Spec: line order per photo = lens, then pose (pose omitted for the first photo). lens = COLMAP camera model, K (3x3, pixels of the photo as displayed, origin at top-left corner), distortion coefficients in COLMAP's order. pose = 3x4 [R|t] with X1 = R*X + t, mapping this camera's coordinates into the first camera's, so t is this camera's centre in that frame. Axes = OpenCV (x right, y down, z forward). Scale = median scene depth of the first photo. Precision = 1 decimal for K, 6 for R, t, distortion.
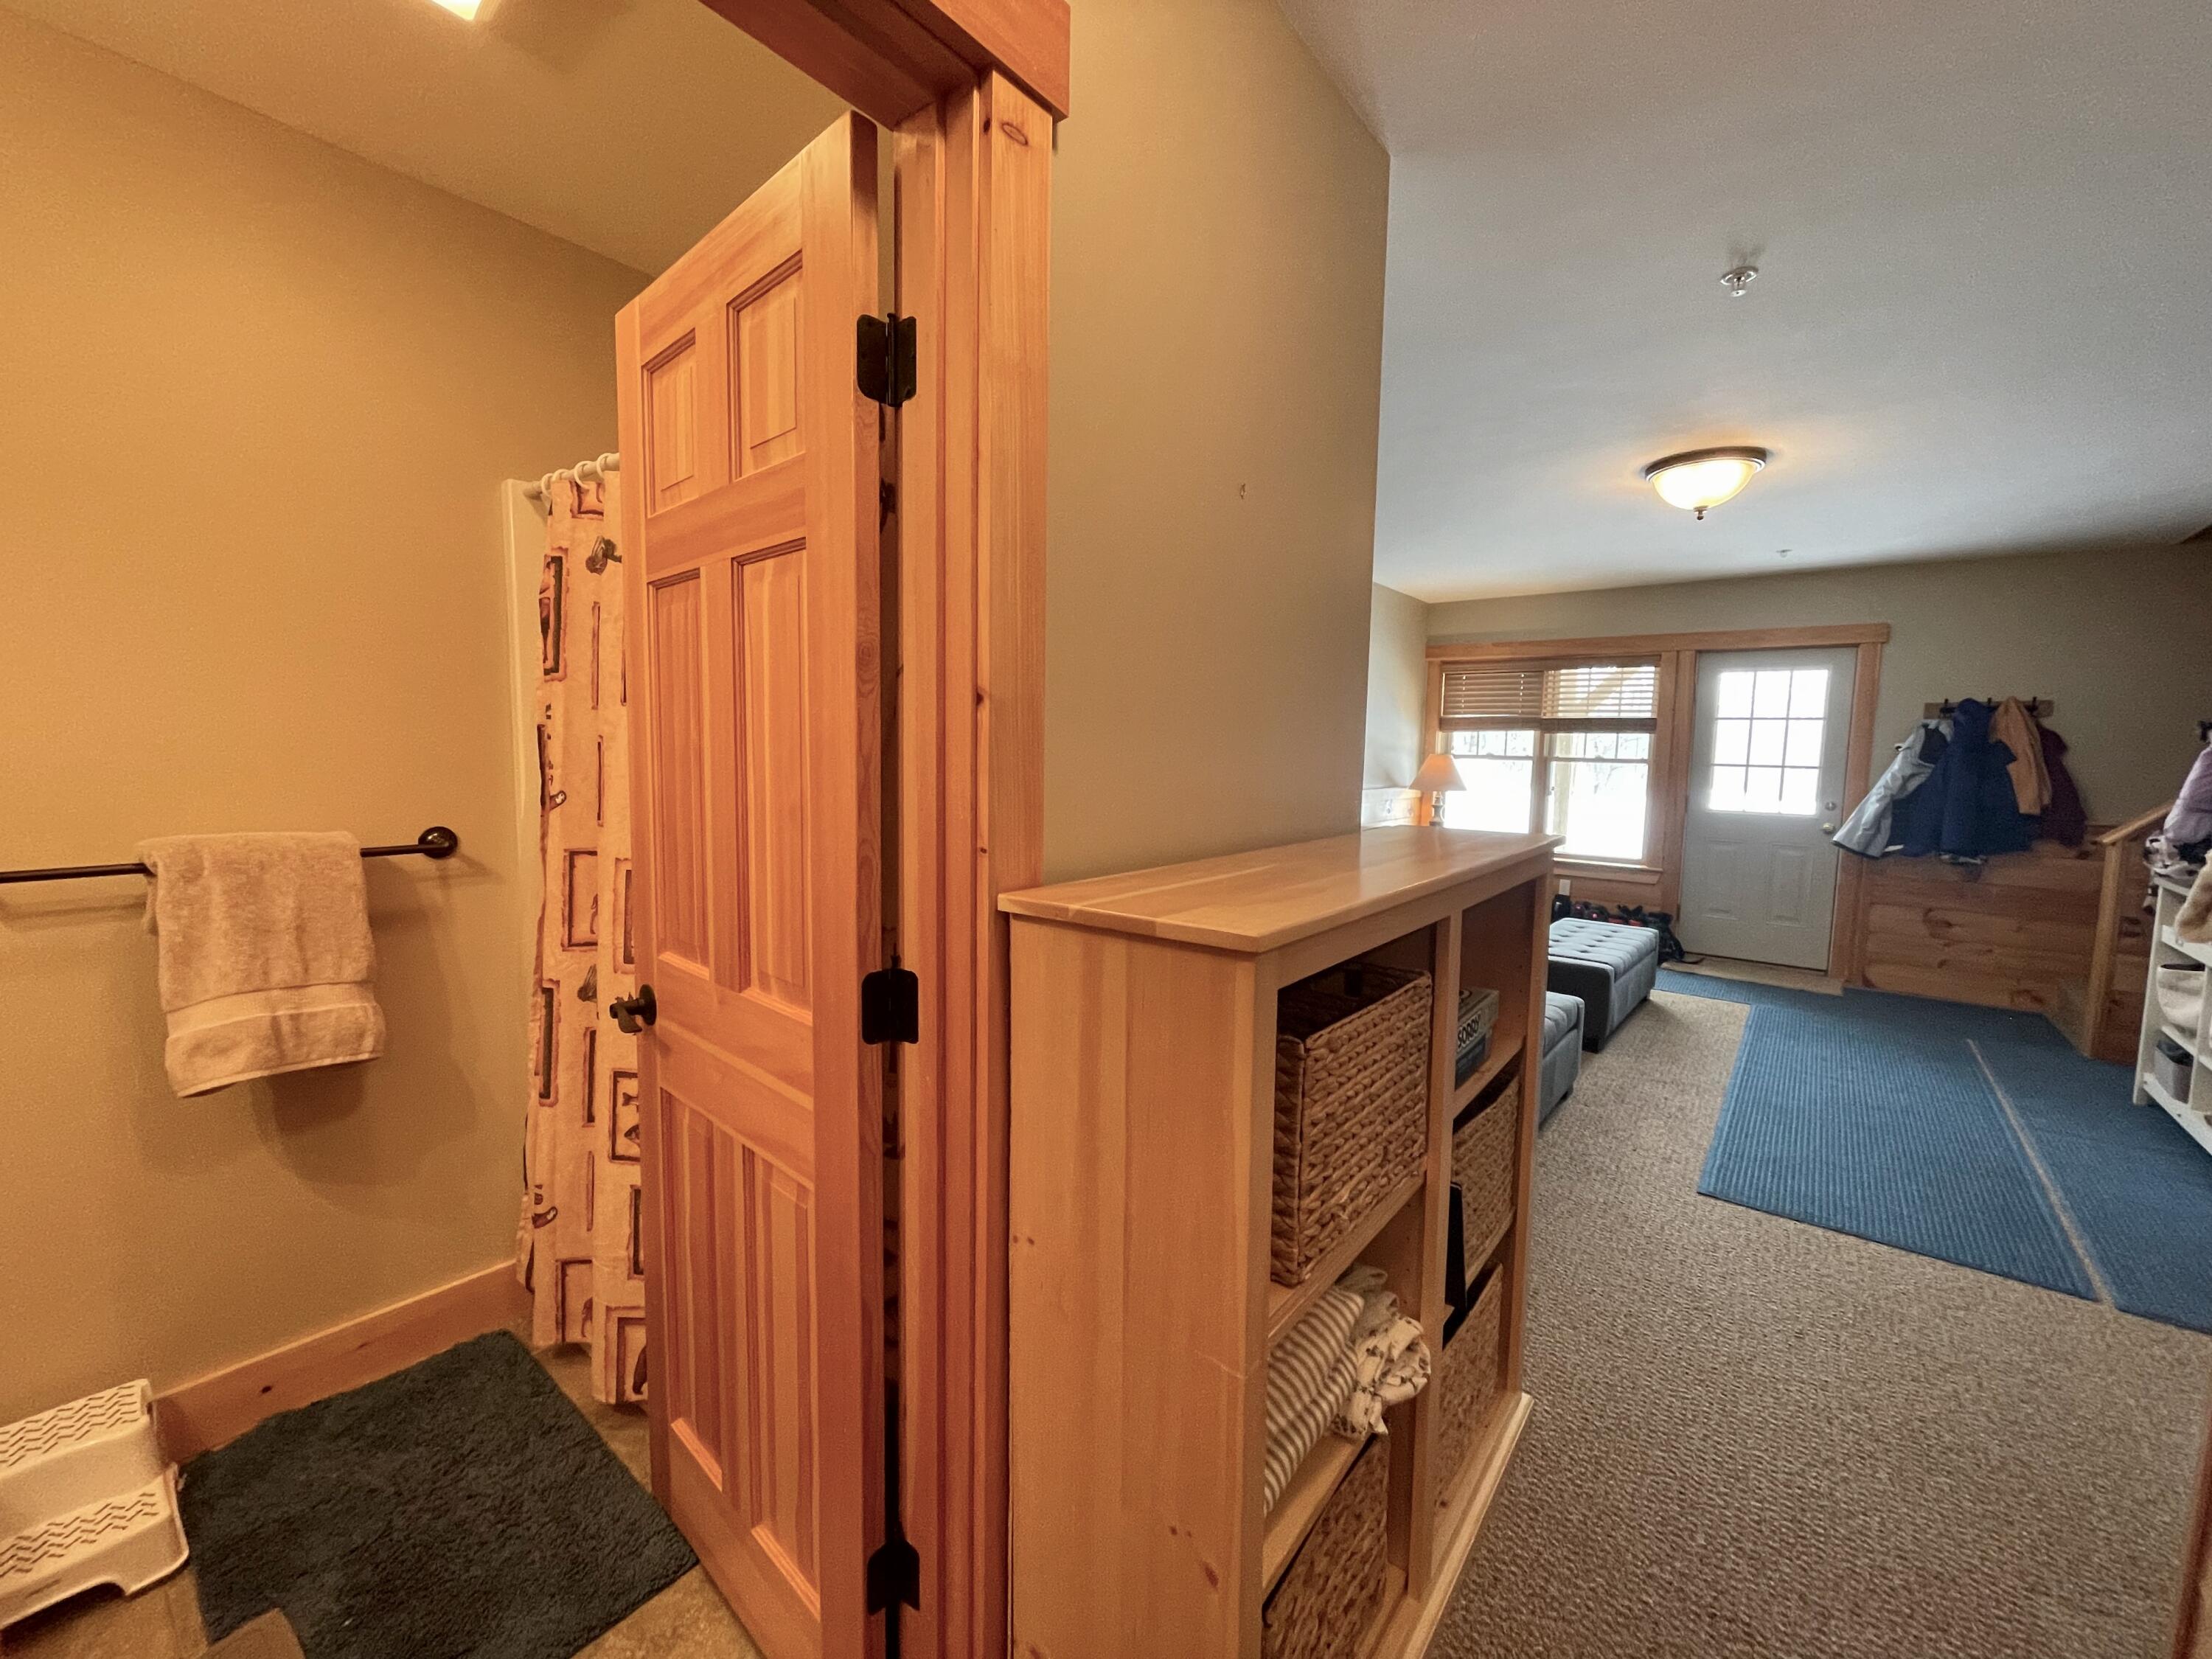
lens RADIAL K [[898.7, 0, 1100.7], [0, 898.7, 826.0], [0, 0, 1]] dist [-0.001995, -0.000524]
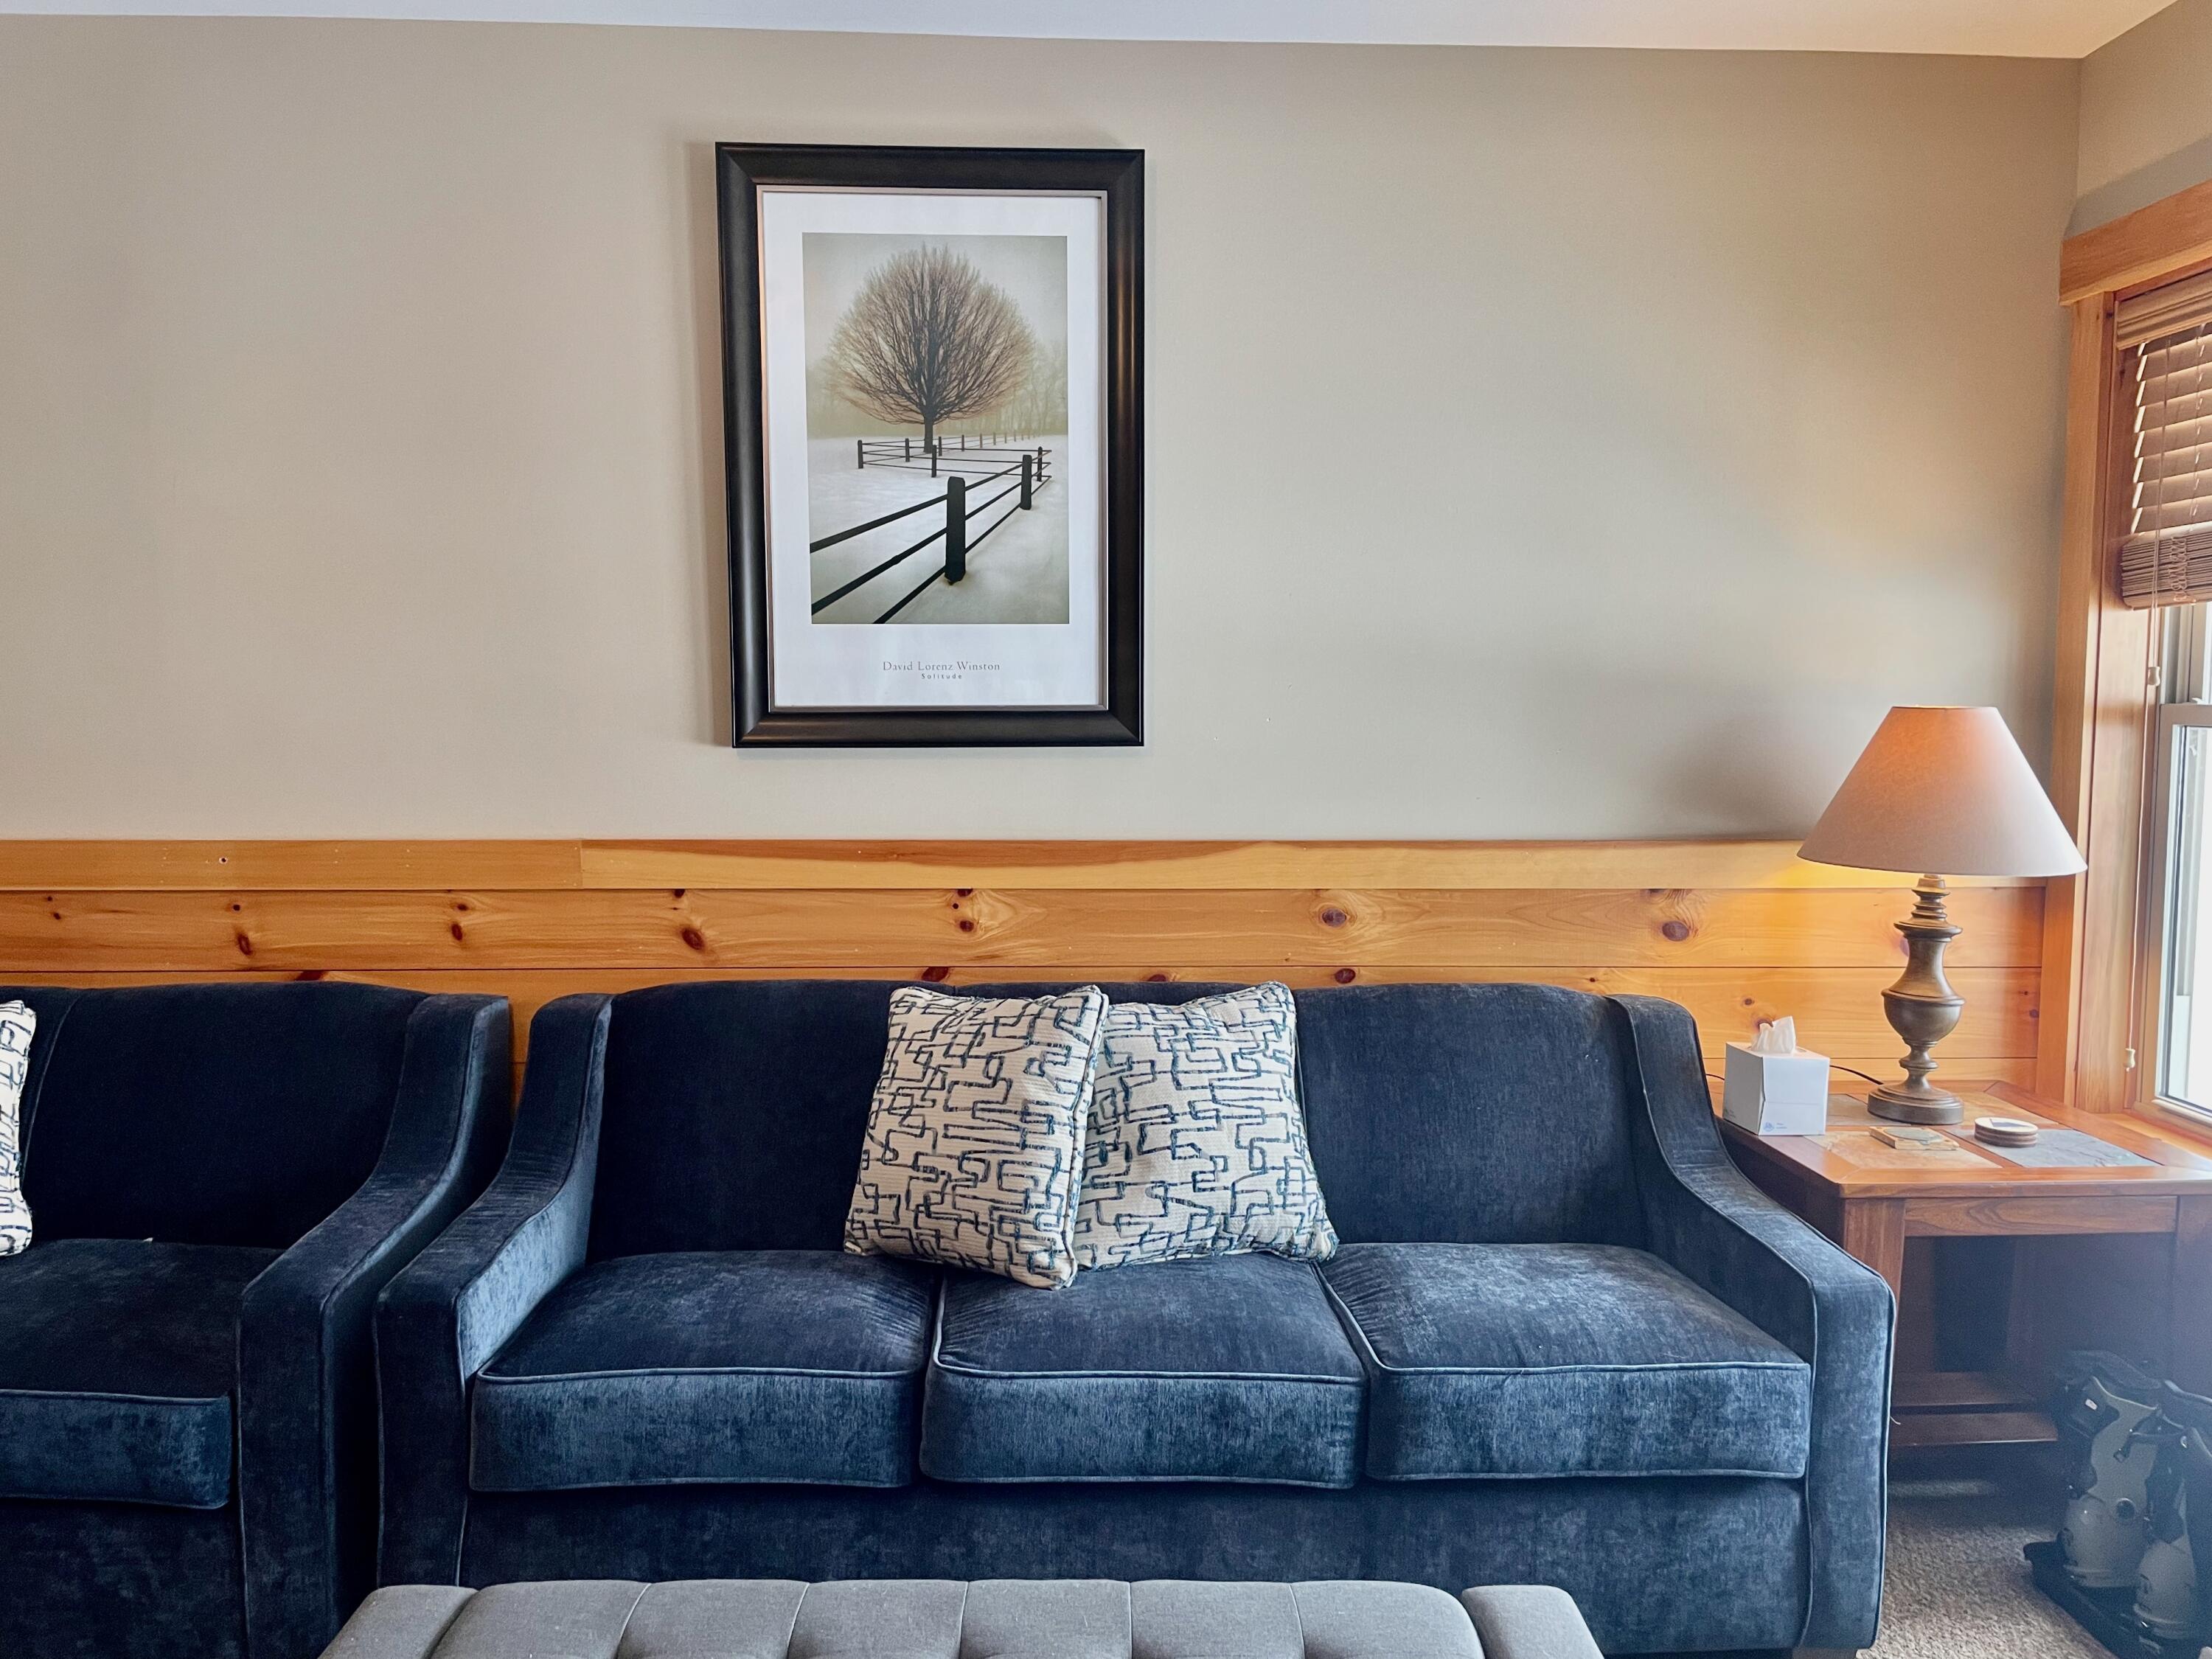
lens RADIAL K [[1670.3, 0, 1106.1], [0, 1670.3, 835.8], [0, 0, 1]] dist [0.047731, -0.000342]
pose [[0.665560, 0.045957, -0.744928, 0.718222], [-0.062729, 0.998015, 0.005525, -0.045597], [0.743704, 0.043052, 0.667122, 0.708212]]
